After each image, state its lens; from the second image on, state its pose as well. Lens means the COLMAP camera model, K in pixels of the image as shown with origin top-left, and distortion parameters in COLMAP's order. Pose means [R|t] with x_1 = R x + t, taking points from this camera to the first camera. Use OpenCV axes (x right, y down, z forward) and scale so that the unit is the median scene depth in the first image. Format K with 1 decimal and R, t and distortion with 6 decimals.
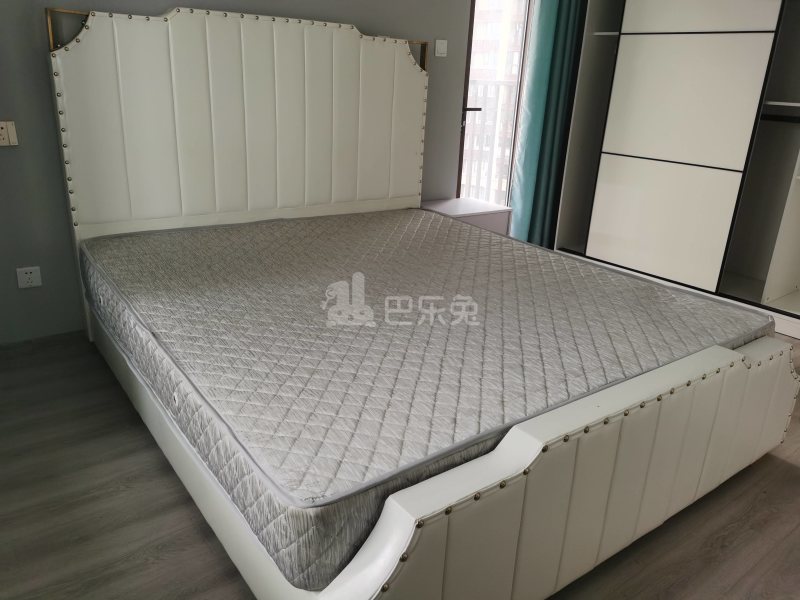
lens RADIAL K [[619.1, 0, 400.0], [0, 619.1, 300.0], [0, 0, 1]] dist [0.075052, -0.084609]
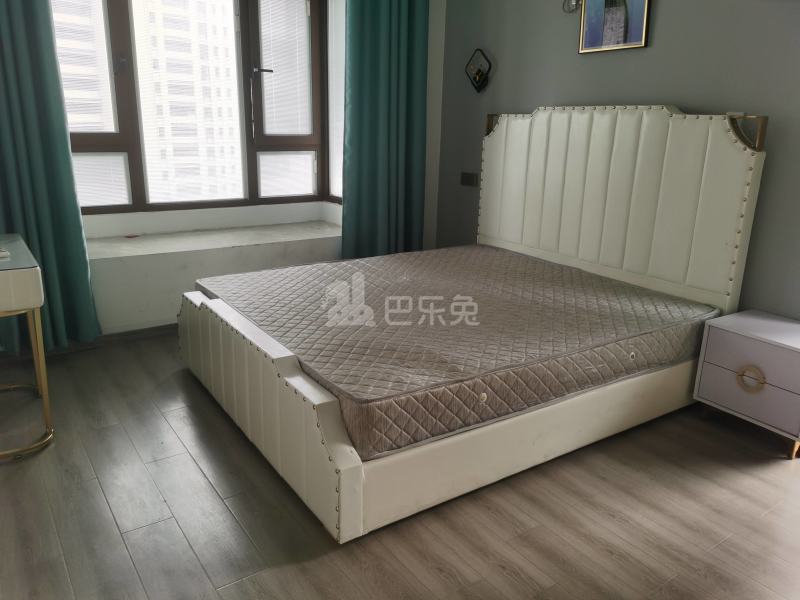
lens RADIAL K [[619.1, 0, 400.0], [0, 619.1, 300.0], [0, 0, 1]] dist [0.075052, -0.084609]
pose [[-0.045264, 0.232250, -0.971602, 0.959939], [-0.367573, 0.900495, 0.232376, -0.221389], [0.928892, 0.367653, 0.044609, 0.636342]]
